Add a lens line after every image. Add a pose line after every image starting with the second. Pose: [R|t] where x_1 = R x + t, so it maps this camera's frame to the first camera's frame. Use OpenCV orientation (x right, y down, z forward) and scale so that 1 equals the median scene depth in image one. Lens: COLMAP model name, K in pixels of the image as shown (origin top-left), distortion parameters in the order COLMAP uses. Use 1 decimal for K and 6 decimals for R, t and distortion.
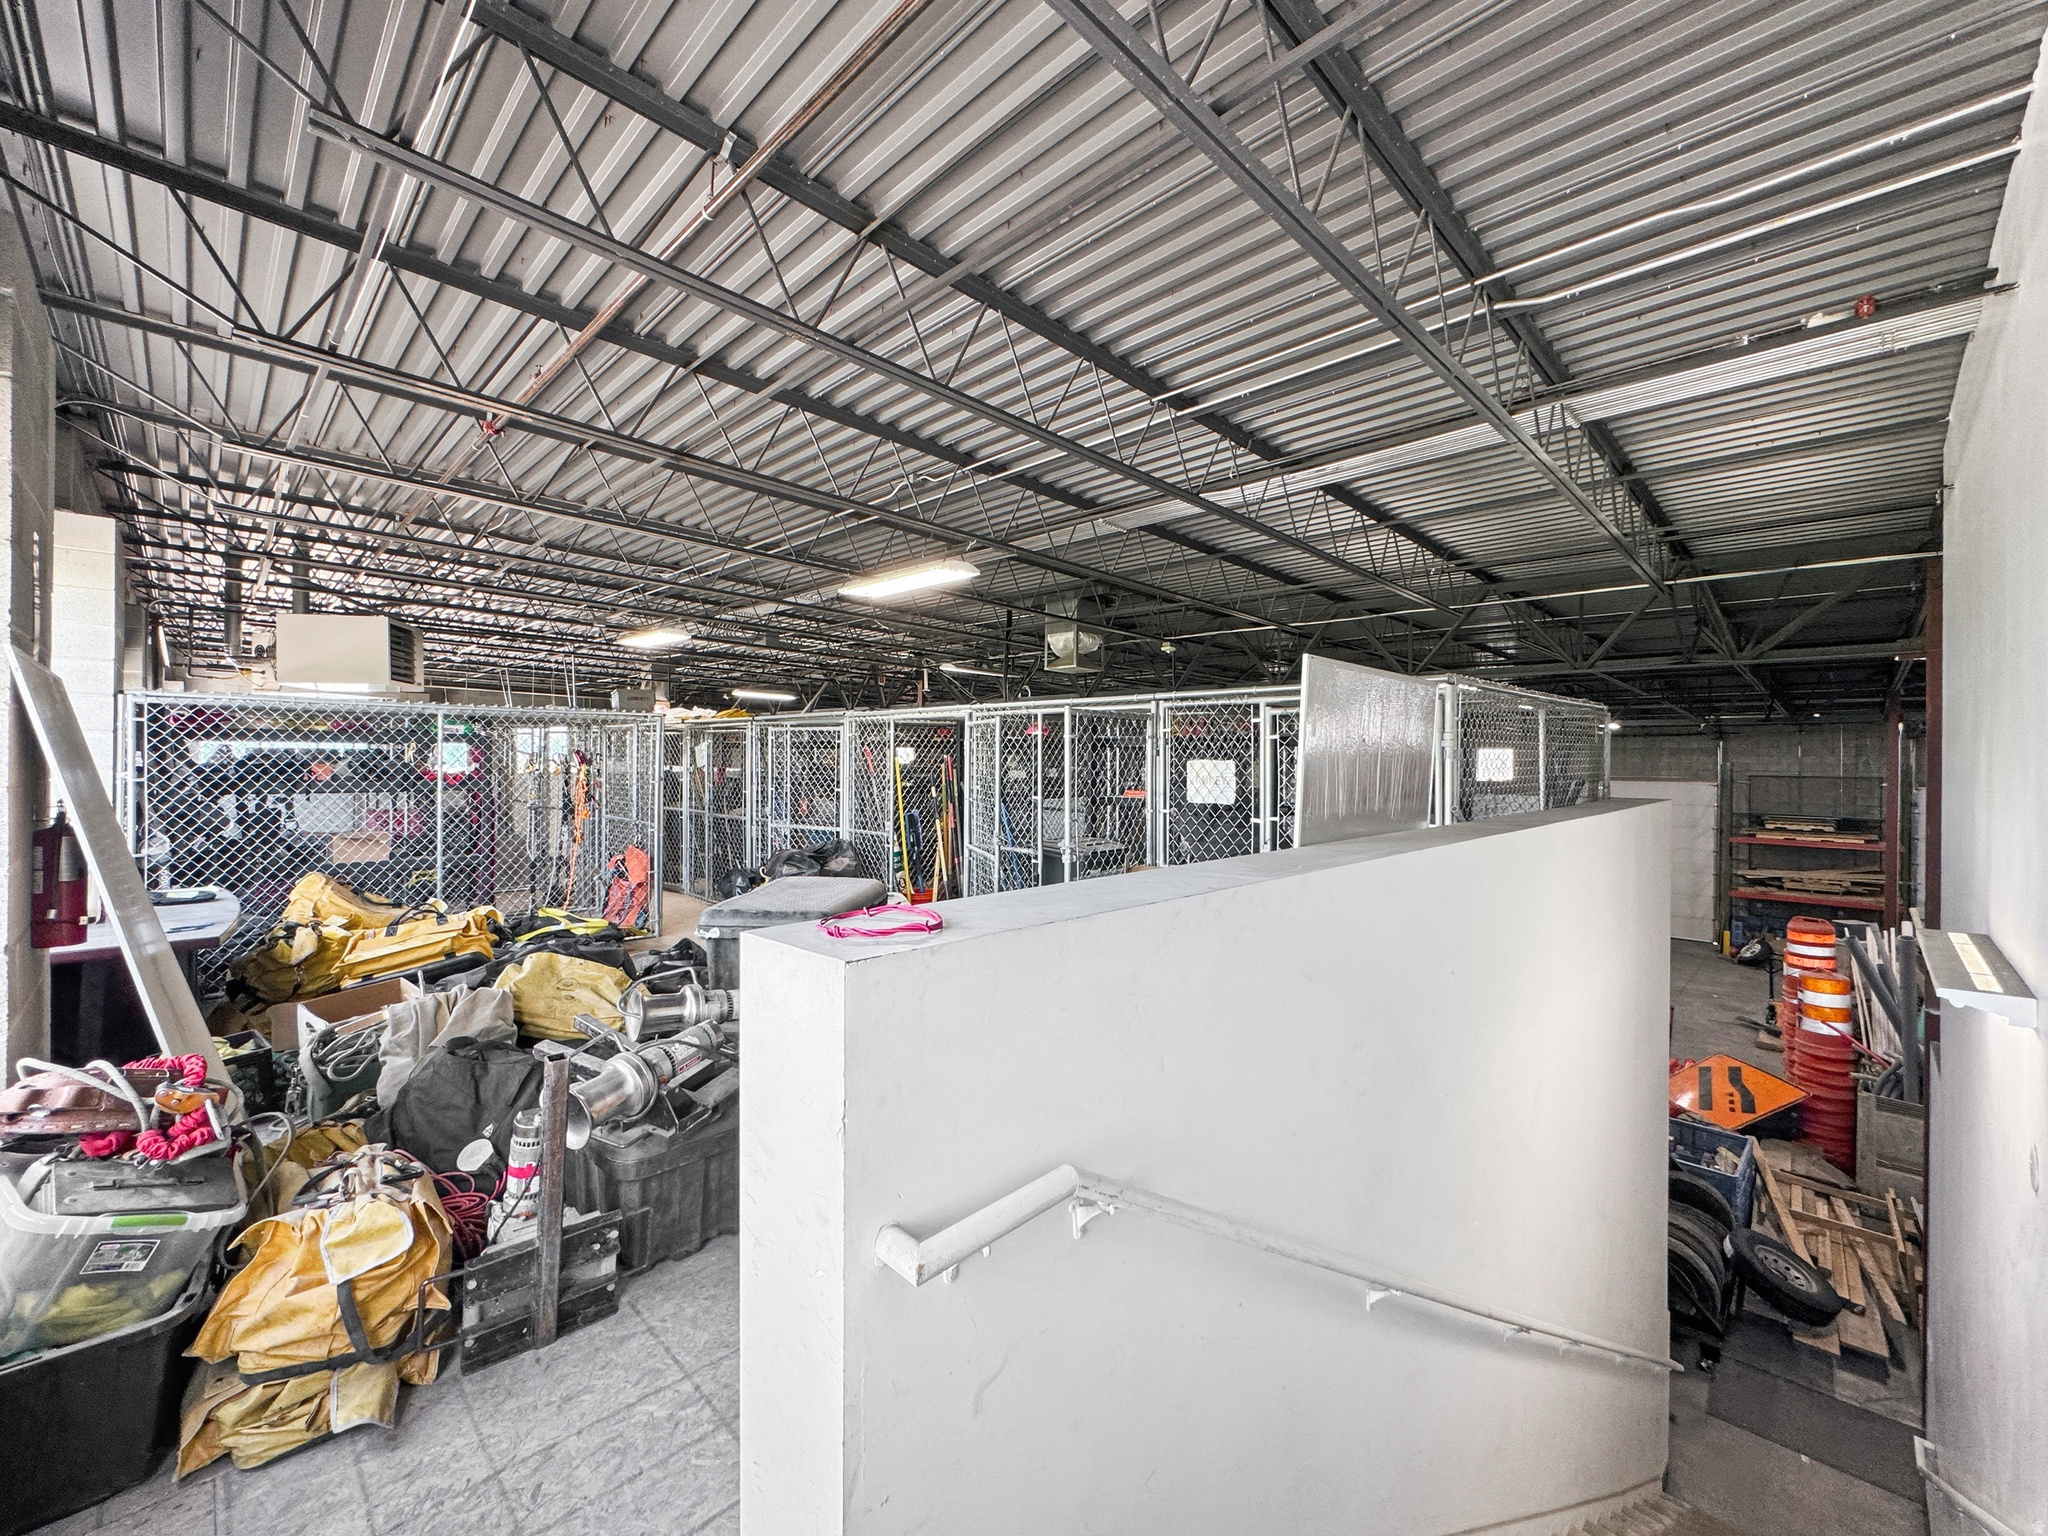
lens RADIAL K [[827.1, 0, 1024.0], [0, 827.1, 768.0], [0, 0, 1]] dist [-0.000777, 0.000202]
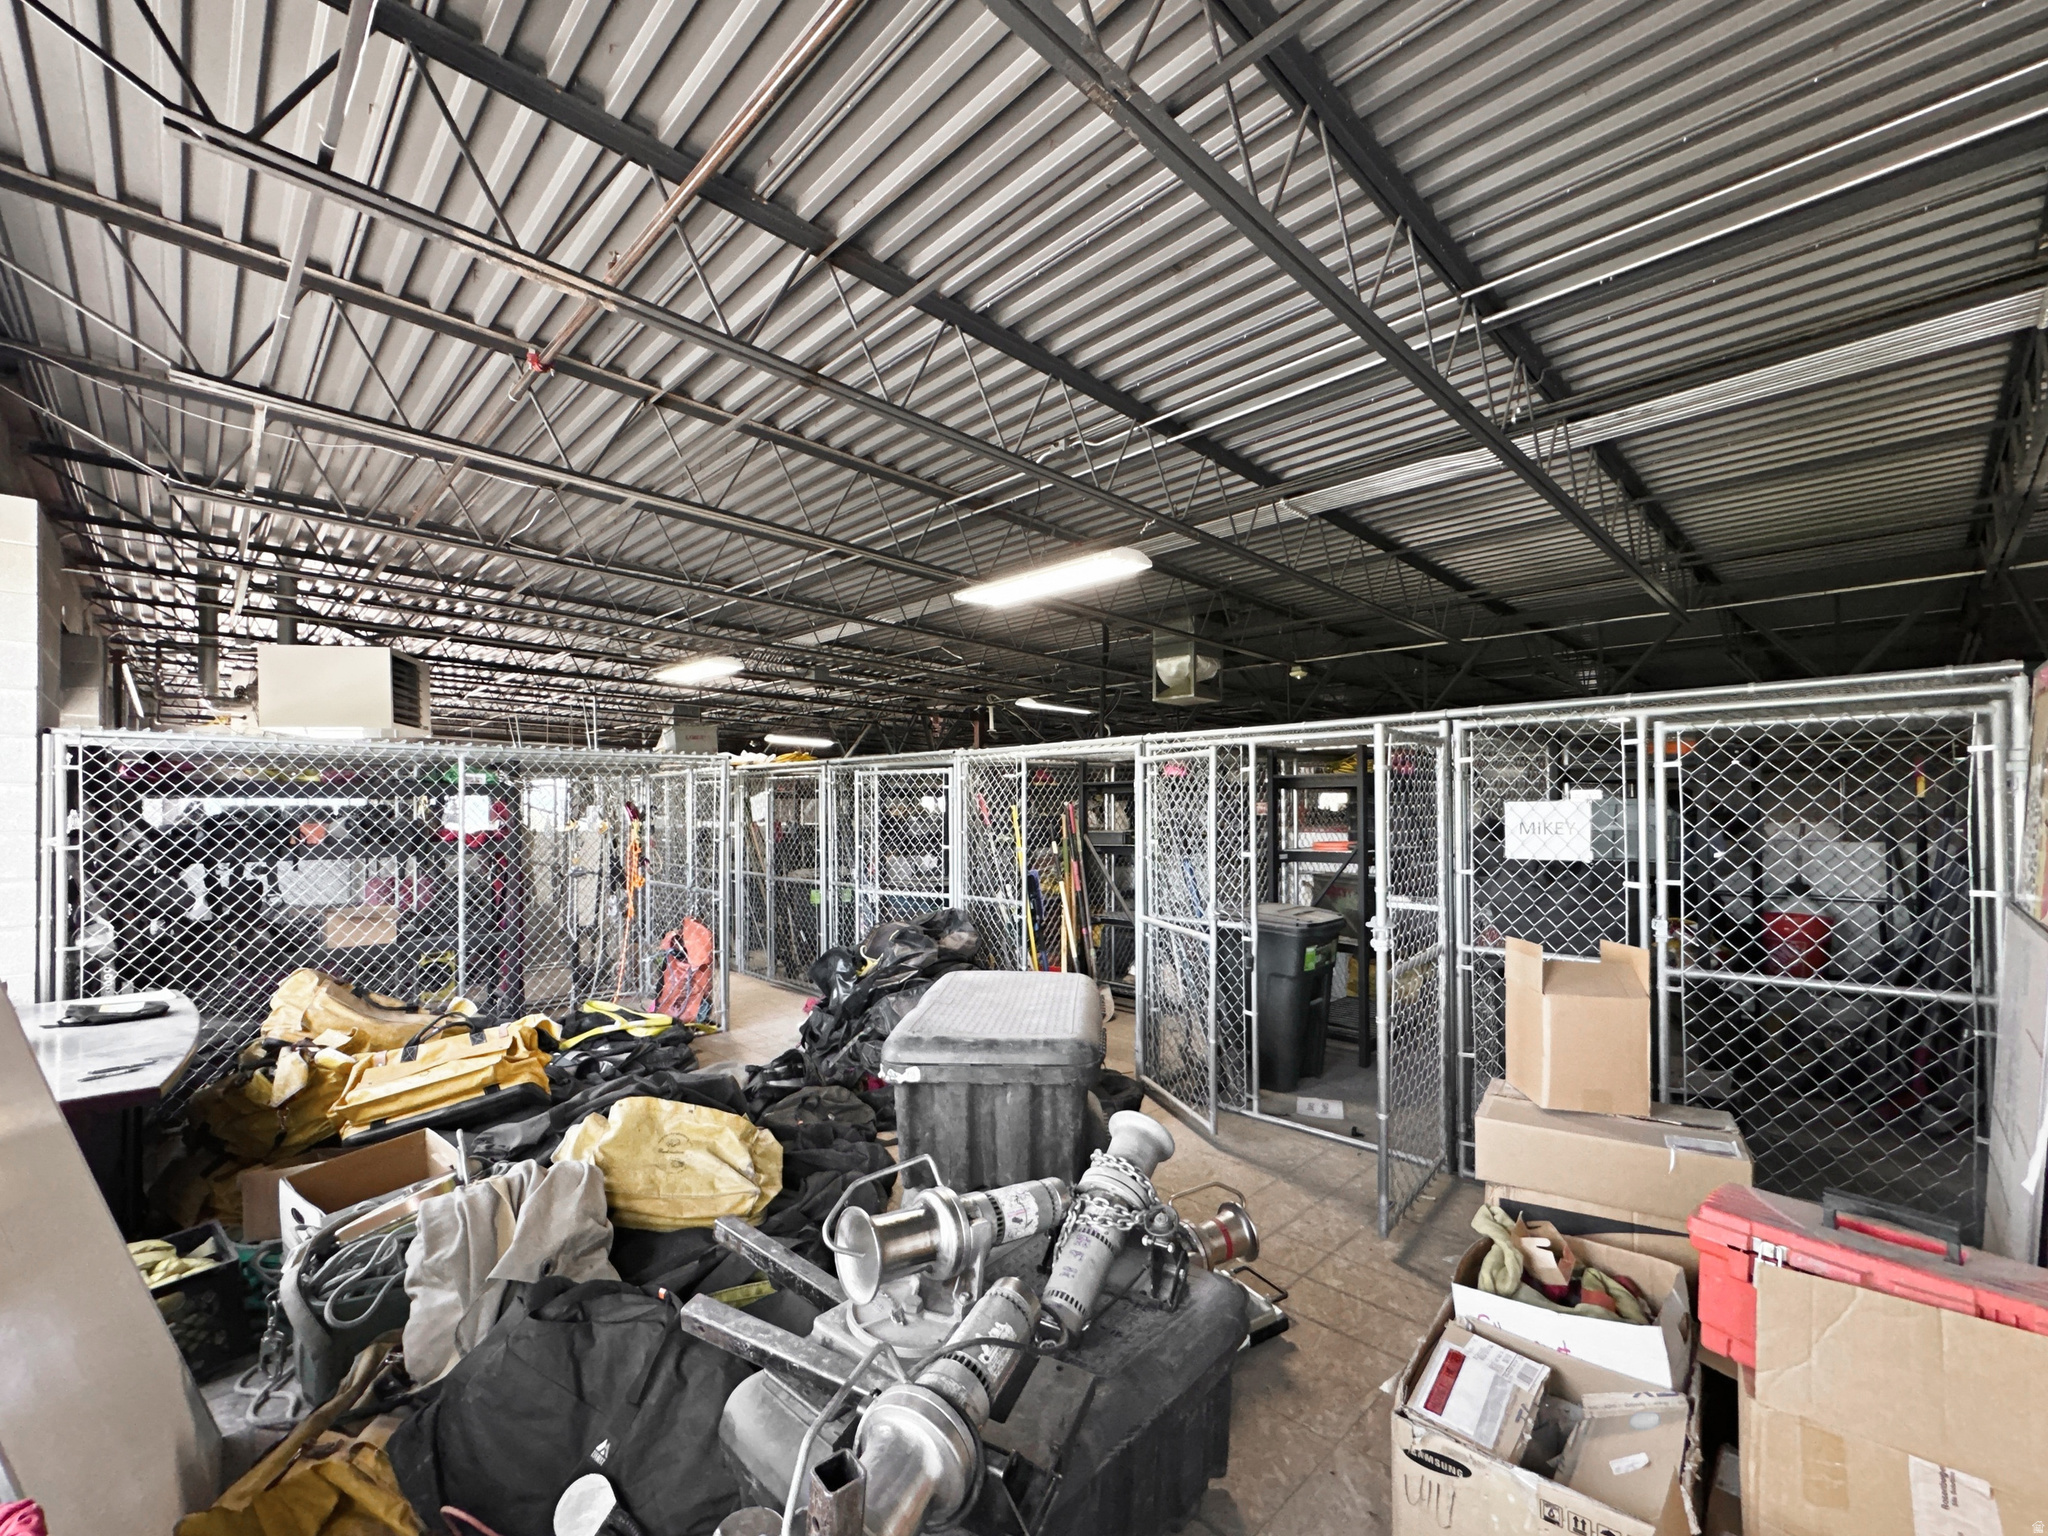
lens RADIAL K [[857.7, 0, 1022.0], [0, 857.7, 809.3], [0, 0, 1]] dist [-0.000173, -0.000209]
pose [[0.999814, -0.014179, -0.013042, -0.178437], [0.014039, 0.999843, -0.010771, -0.000226], [0.013193, 0.010586, 0.999857, 0.210088]]
